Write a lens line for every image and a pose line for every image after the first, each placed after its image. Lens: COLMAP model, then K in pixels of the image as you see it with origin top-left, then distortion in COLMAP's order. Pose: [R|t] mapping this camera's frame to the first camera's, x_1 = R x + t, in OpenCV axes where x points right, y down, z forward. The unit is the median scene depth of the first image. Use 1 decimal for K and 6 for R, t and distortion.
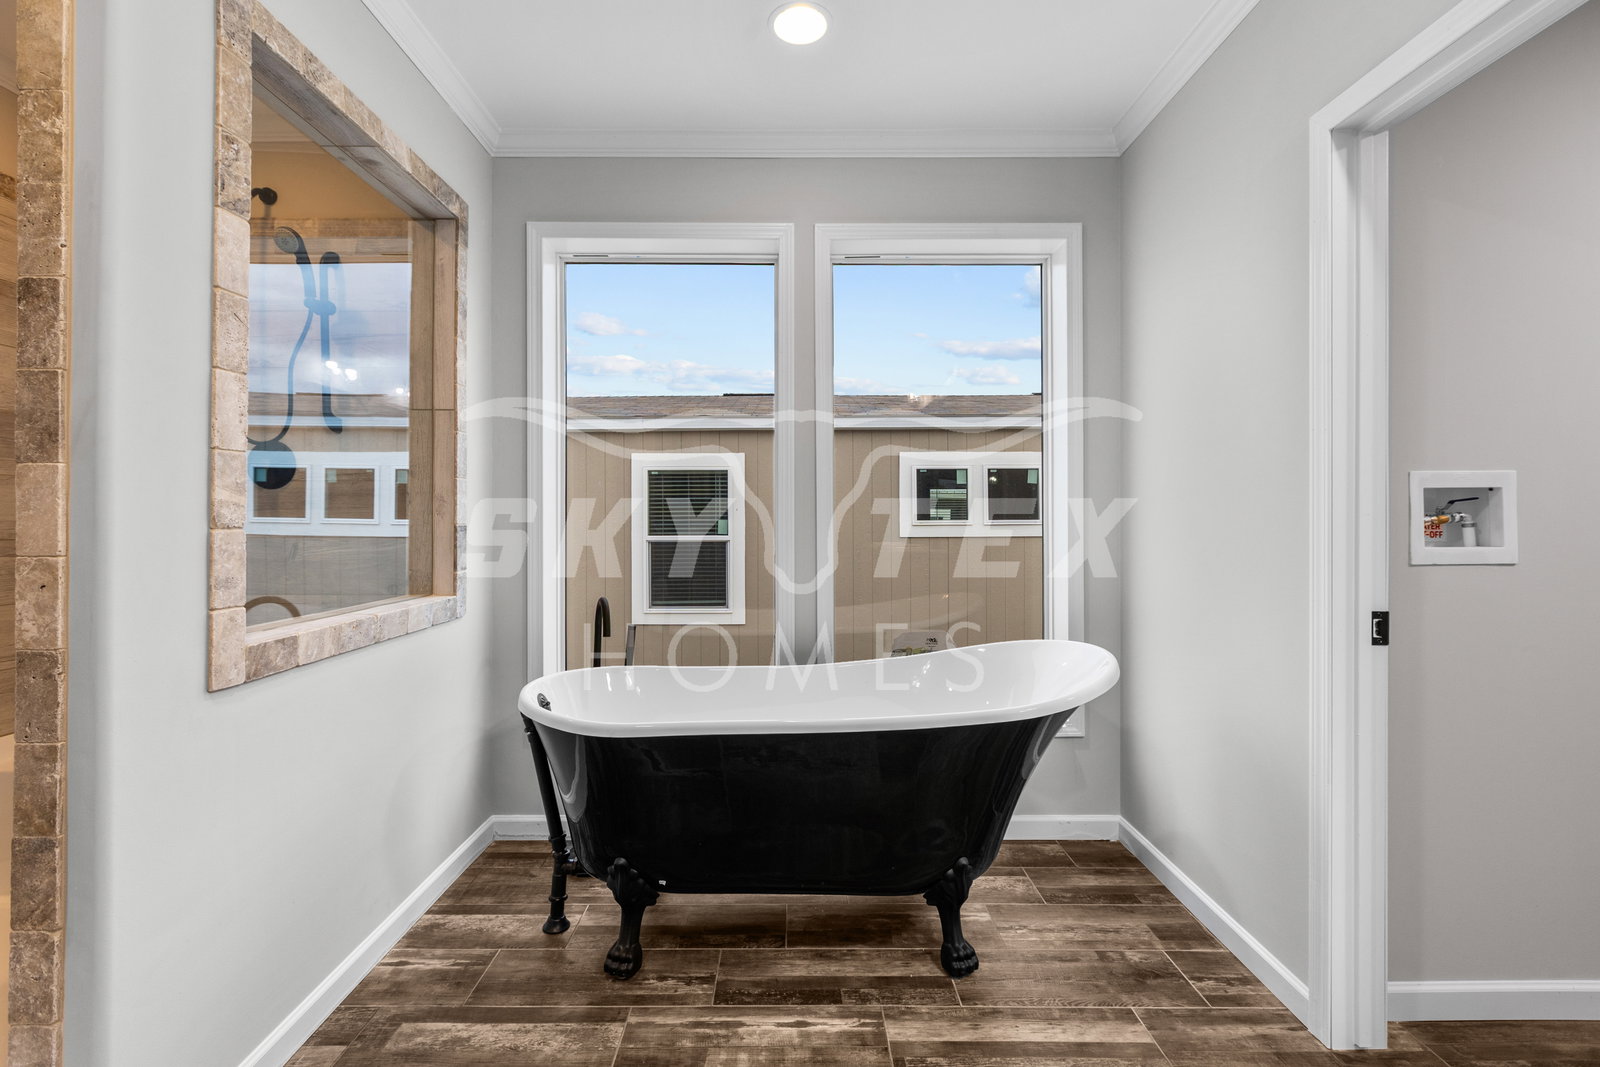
lens RADIAL K [[677.5, 0, 805.1], [0, 677.5, 514.7], [0, 0, 1]] dist [0.000210, -0.000109]
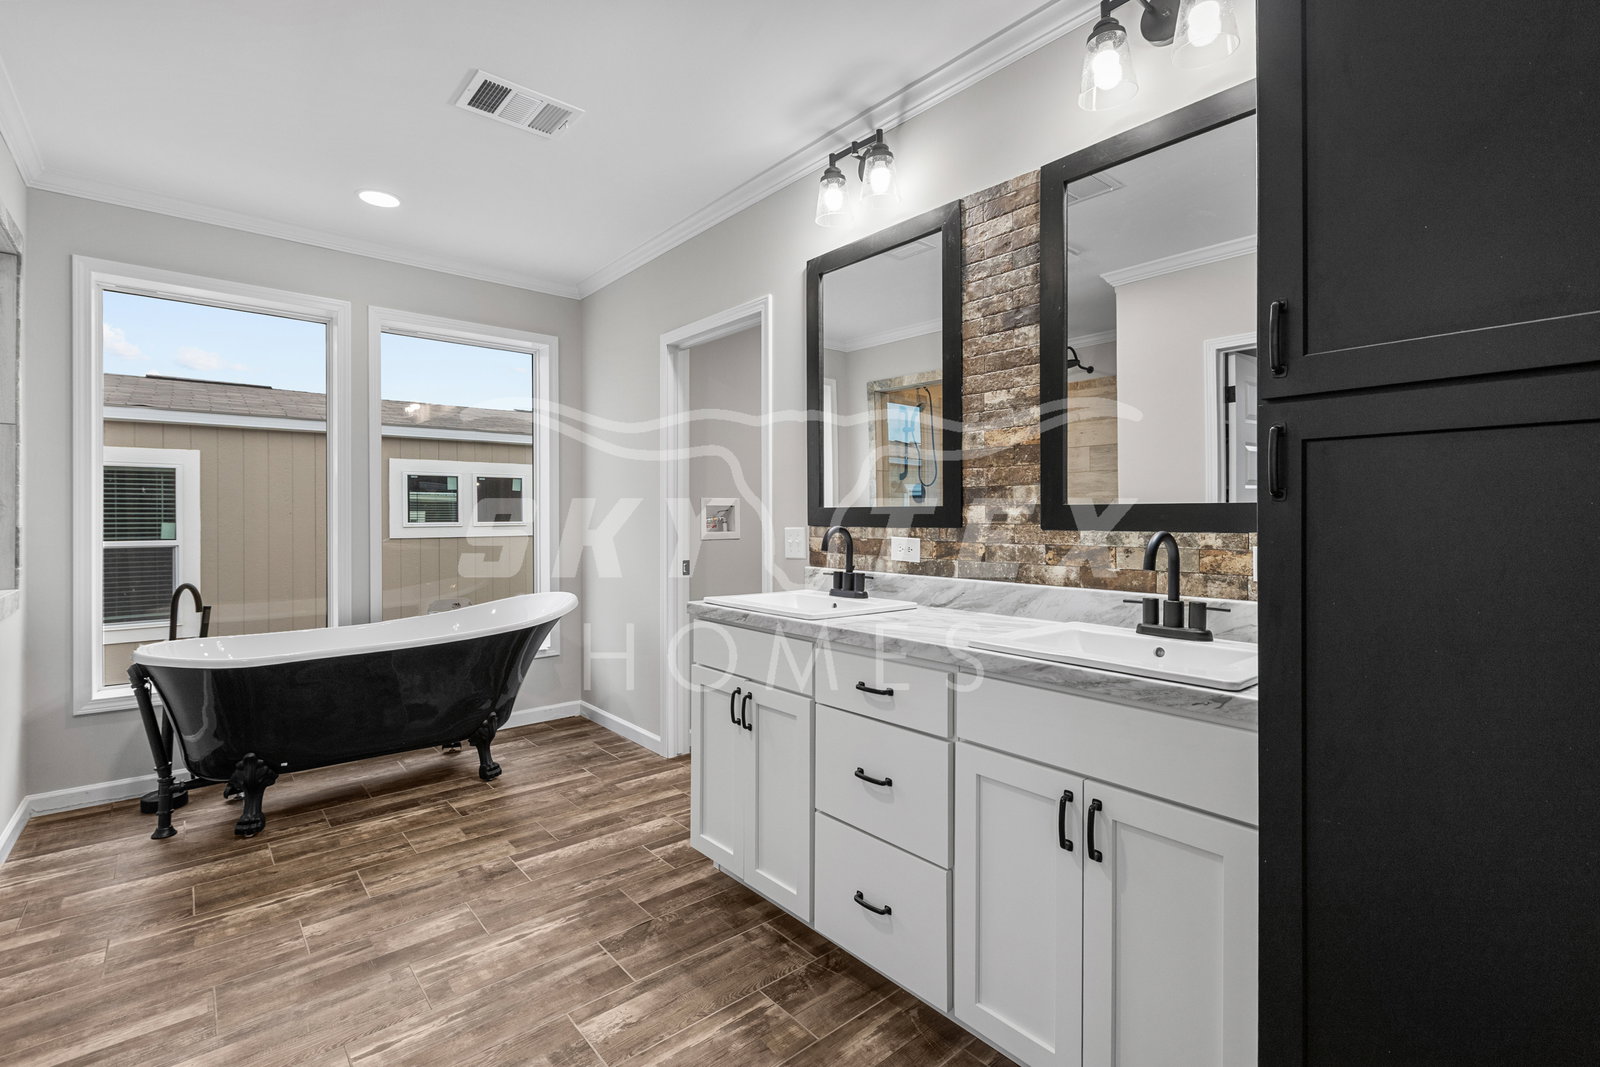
lens RADIAL K [[735.3, 0, 801.1], [0, 735.3, 517.5], [0, 0, 1]] dist [0.000333, 0.000323]
pose [[0.759934, -0.000331, 0.650001, -0.368019], [-0.000402, 0.999999, 0.000979, -0.002147], [-0.650000, -0.001006, 0.759933, -0.895748]]
